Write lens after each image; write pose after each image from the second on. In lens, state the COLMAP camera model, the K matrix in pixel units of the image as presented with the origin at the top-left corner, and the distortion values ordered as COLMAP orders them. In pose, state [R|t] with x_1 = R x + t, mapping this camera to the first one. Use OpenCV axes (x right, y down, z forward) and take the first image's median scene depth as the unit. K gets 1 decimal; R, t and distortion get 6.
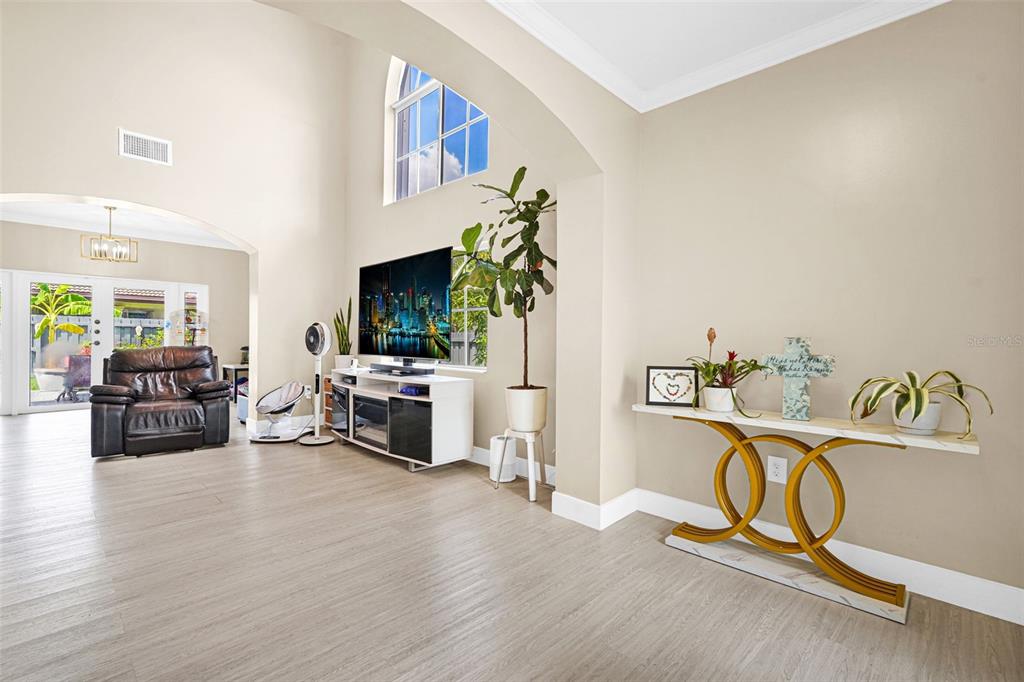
lens RADIAL K [[459.5, 0, 510.2], [0, 459.5, 337.4], [0, 0, 1]] dist [-0.001220, 0.000140]
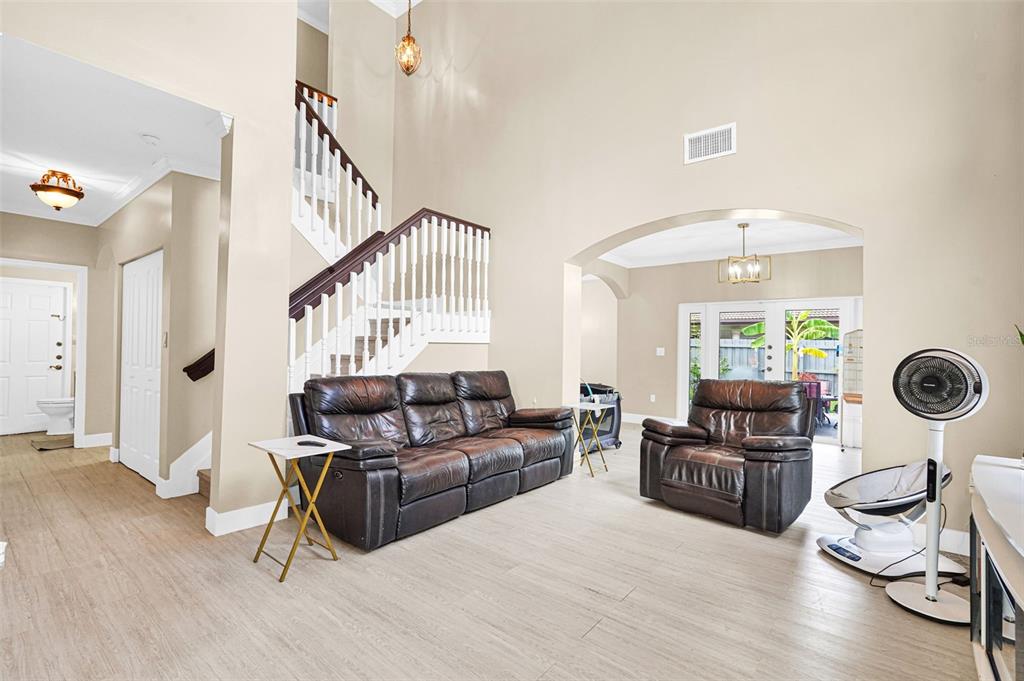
lens RADIAL K [[459.5, 0, 510.2], [0, 459.5, 336.9], [0, 0, 1]] dist [-0.001220, 0.000140]
pose [[0.100519, -0.033816, -0.994360, 0.000679], [-0.013664, 0.999281, -0.035364, -0.021528], [0.994841, 0.017142, 0.099985, 0.547465]]
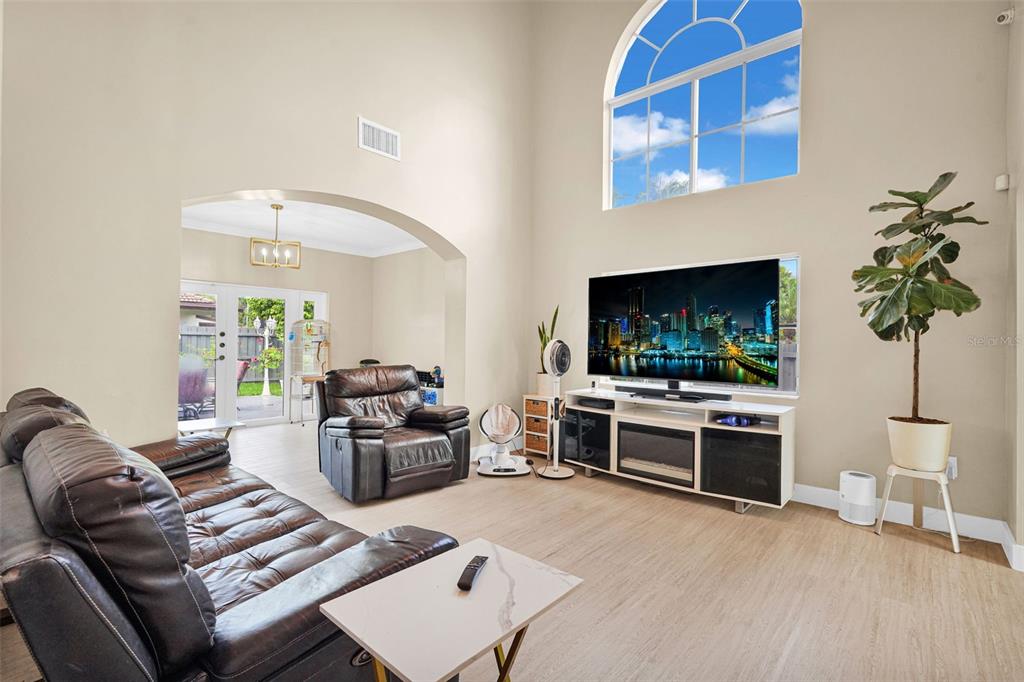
lens RADIAL K [[459.7, 0, 517.7], [0, 459.7, 339.9], [0, 0, 1]] dist [0.003585, 0.000695]
pose [[0.997977, 0.003256, 0.063490, -0.580330], [-0.002925, 0.999982, -0.005317, -0.029553], [-0.063506, 0.005120, 0.997968, 0.115068]]
